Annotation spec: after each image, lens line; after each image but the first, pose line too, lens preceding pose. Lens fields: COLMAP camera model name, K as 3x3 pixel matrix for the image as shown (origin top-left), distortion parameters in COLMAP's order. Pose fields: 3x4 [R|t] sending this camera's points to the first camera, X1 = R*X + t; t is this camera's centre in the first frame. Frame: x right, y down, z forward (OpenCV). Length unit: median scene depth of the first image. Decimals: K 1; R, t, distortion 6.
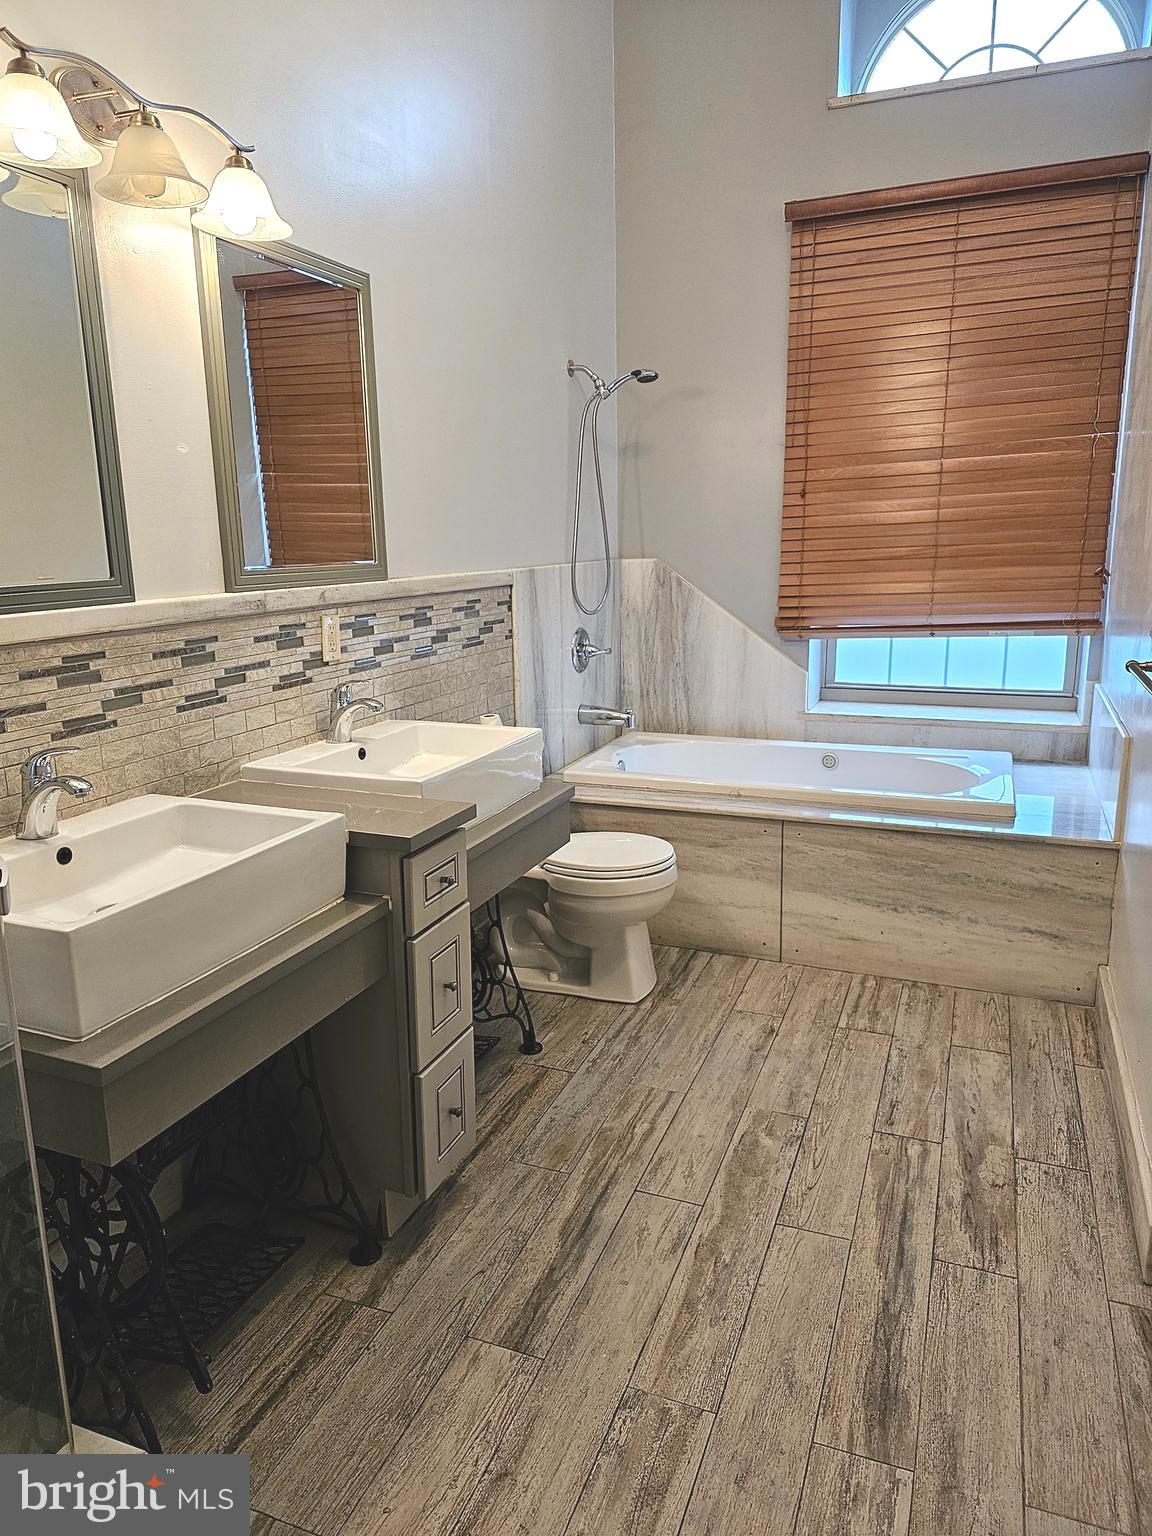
lens RADIAL K [[1037.7, 0, 571.8], [0, 1037.7, 759.2], [0, 0, 1]] dist [0.048055, -0.042054]
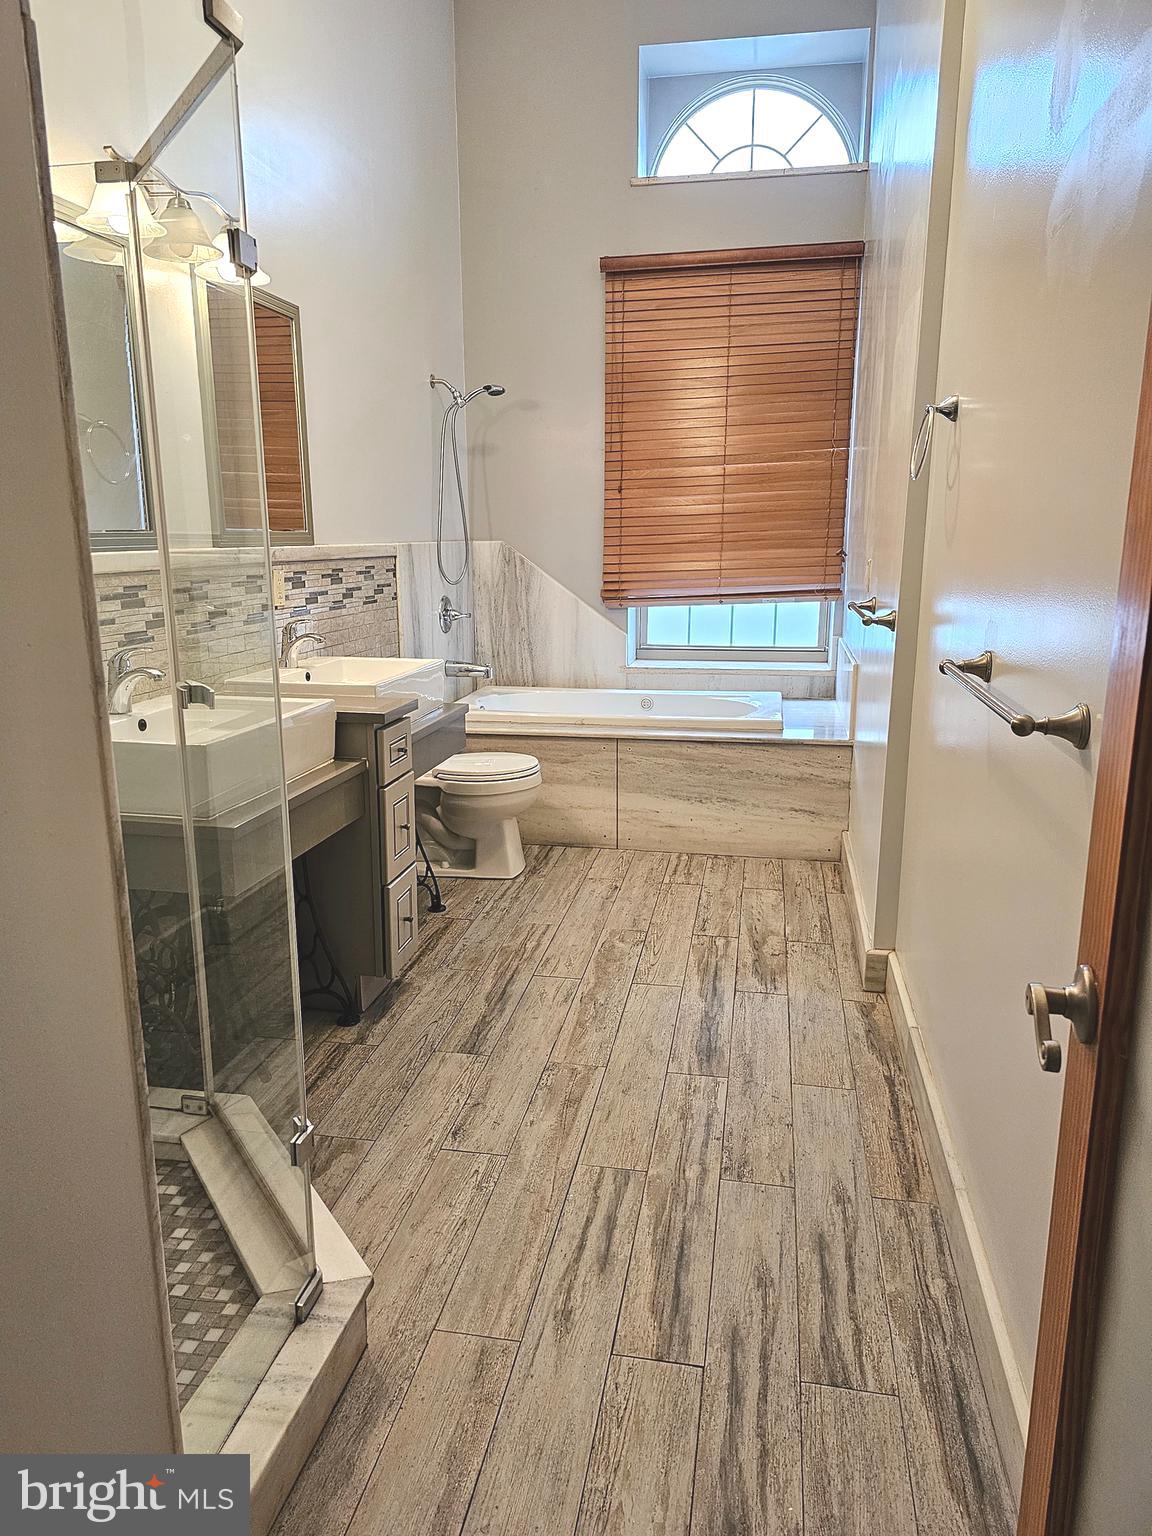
lens RADIAL K [[1037.7, 0, 571.4], [0, 1037.7, 762.4], [0, 0, 1]] dist [0.048055, -0.042054]
pose [[0.981539, -0.028234, 0.189165, -0.107127], [0.028344, 0.999596, 0.002124, 0.090727], [-0.189148, 0.003277, 0.981943, -0.284466]]
